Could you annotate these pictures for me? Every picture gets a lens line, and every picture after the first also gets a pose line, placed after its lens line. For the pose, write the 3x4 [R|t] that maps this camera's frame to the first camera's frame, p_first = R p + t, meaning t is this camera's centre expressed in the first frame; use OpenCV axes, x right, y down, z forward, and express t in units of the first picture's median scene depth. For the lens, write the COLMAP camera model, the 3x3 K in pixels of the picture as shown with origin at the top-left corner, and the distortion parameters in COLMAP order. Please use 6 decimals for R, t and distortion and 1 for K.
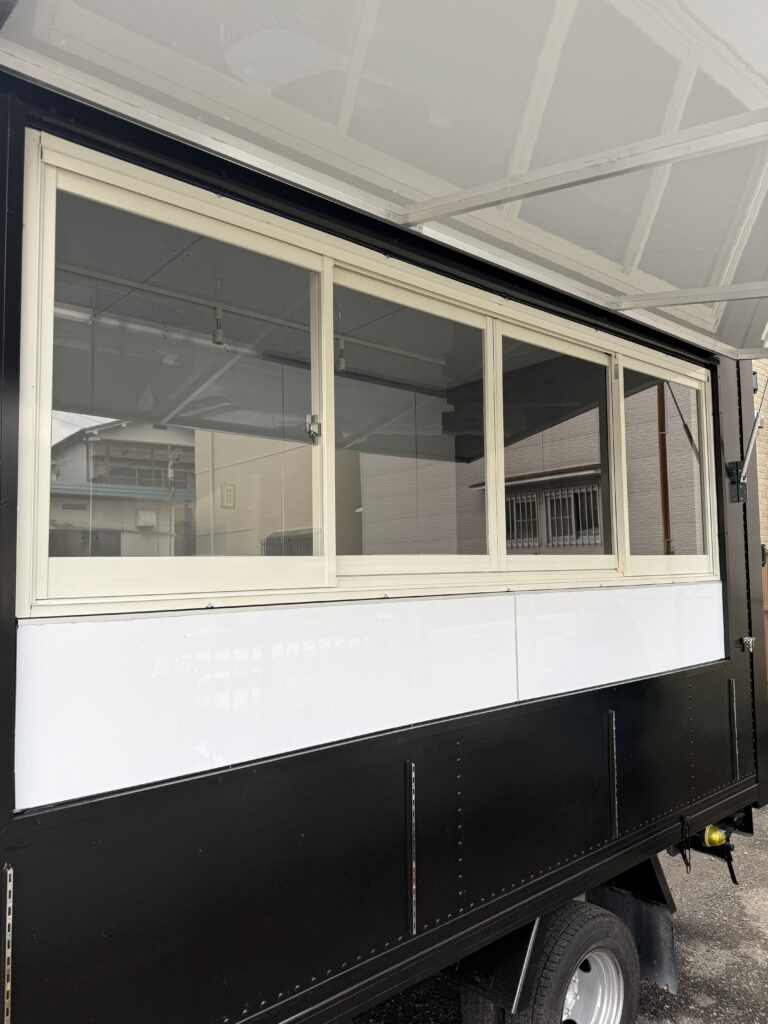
lens RADIAL K [[673.3, 0, 382.9], [0, 673.3, 521.0], [0, 0, 1]] dist [0.028928, -0.052434]
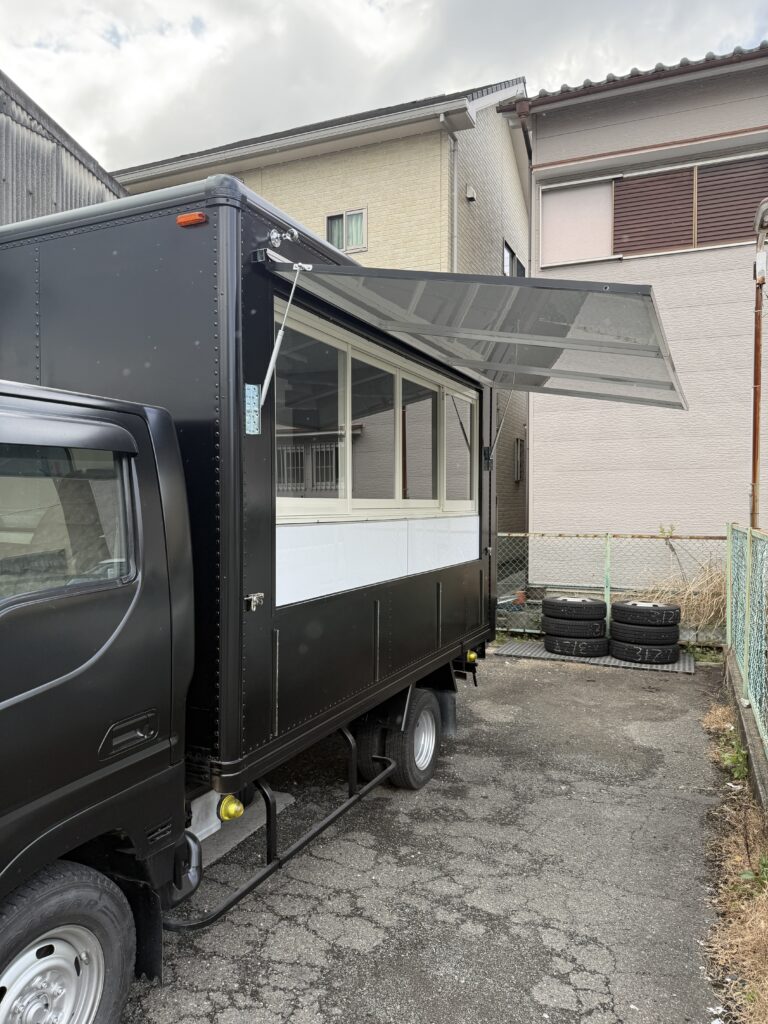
lens RADIAL K [[737.1, 0, 383.1], [0, 737.1, 517.1], [0, 0, 1]] dist [0.007879, -0.008802]
pose [[0.893609, 0.008970, 0.448757, -0.570943], [-0.045028, 0.996548, 0.069745, -0.029070], [-0.446582, -0.082531, 0.890928, -0.585187]]
